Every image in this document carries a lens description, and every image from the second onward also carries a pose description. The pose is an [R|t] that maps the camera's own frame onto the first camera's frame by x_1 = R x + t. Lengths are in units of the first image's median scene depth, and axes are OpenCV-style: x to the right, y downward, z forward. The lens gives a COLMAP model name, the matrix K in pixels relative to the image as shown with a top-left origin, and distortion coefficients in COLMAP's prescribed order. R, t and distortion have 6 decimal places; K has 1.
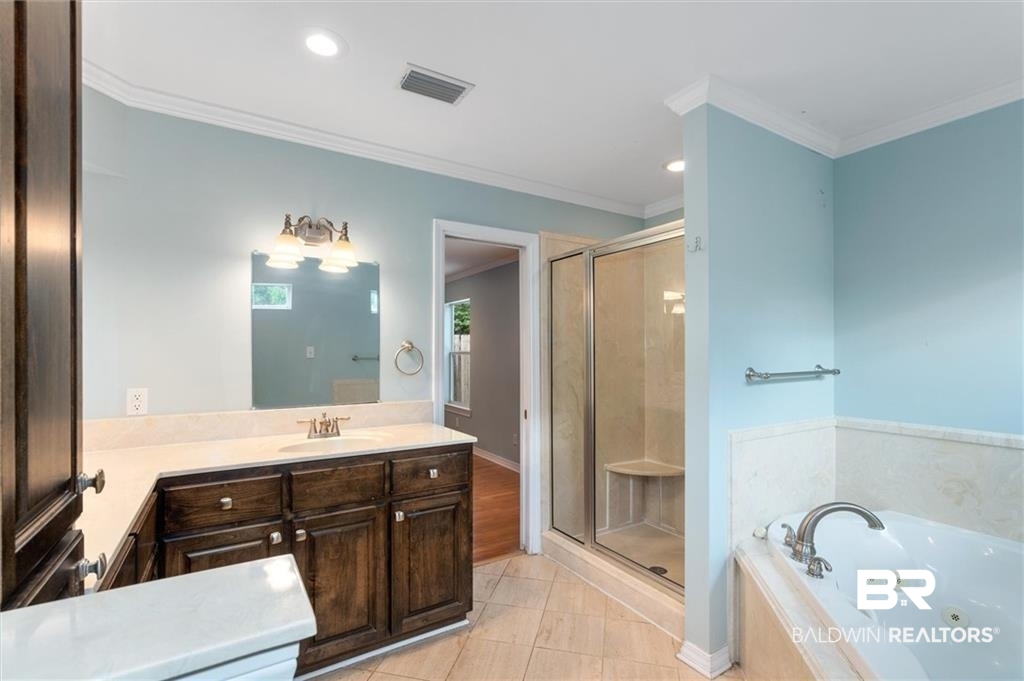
lens RADIAL K [[464.0, 0, 509.0], [0, 464.0, 344.5], [0, 0, 1]] dist [-0.002119, -0.000261]
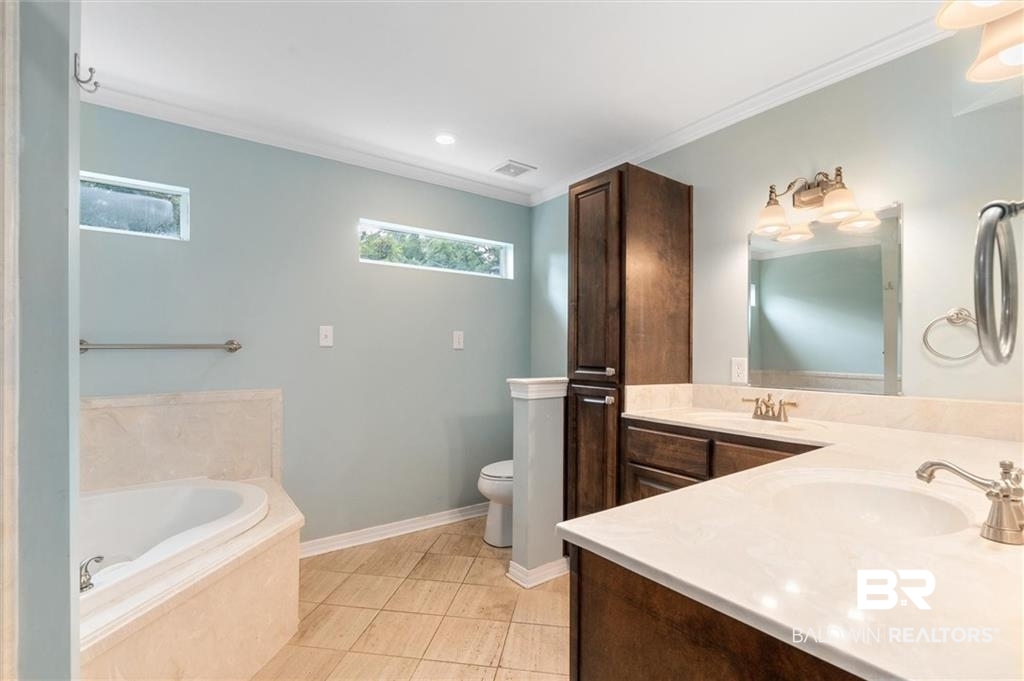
lens RADIAL K [[464.0, 0, 509.0], [0, 464.0, 344.5], [0, 0, 1]] dist [-0.002119, -0.000261]
pose [[0.076168, -0.003930, -0.997087, 0.427673], [0.008811, 0.999956, -0.003268, 0.045000], [0.997056, -0.008537, 0.076199, 0.389753]]
